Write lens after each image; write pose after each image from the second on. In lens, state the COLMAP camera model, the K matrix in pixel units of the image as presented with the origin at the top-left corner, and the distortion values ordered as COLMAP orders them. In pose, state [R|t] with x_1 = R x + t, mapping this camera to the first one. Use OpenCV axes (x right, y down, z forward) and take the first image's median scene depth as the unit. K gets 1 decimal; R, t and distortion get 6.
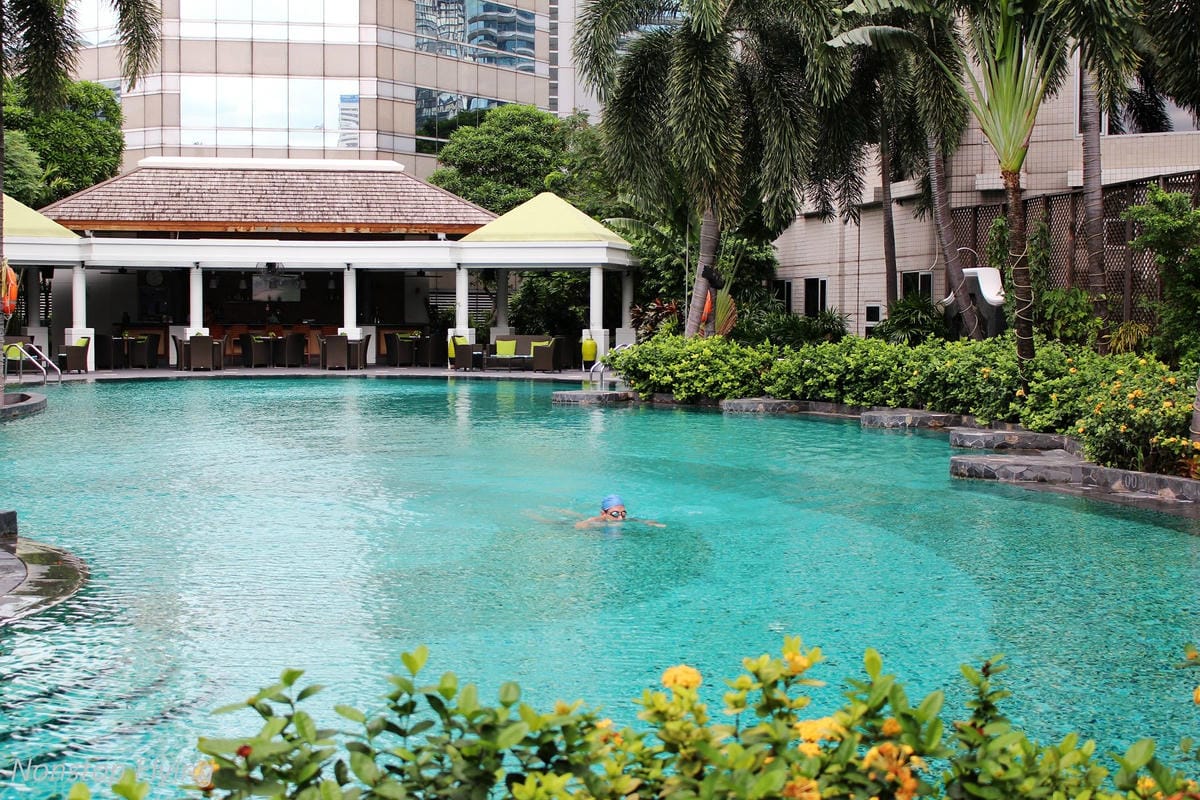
lens RADIAL K [[1971.3, 0, 600.0], [0, 1971.3, 400.0], [0, 0, 1]] dist [-0.056482, 0.077003]
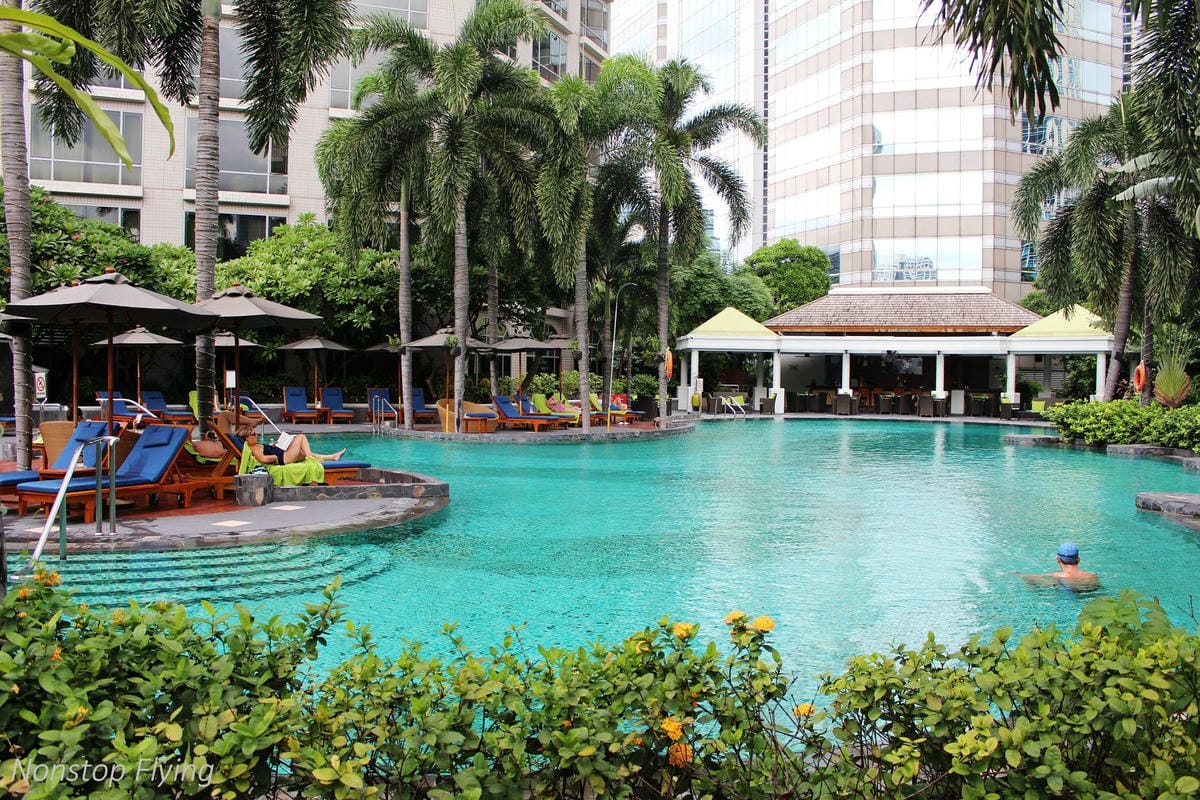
lens RADIAL K [[1133.5, 0, 599.7], [0, 1133.5, 364.9], [0, 0, 1]] dist [-0.002590, 0.001744]
pose [[0.843362, 0.005262, -0.537319, 0.142041], [-0.036588, 0.998194, -0.047652, -0.003821], [0.536098, 0.059848, 0.842032, 0.075775]]
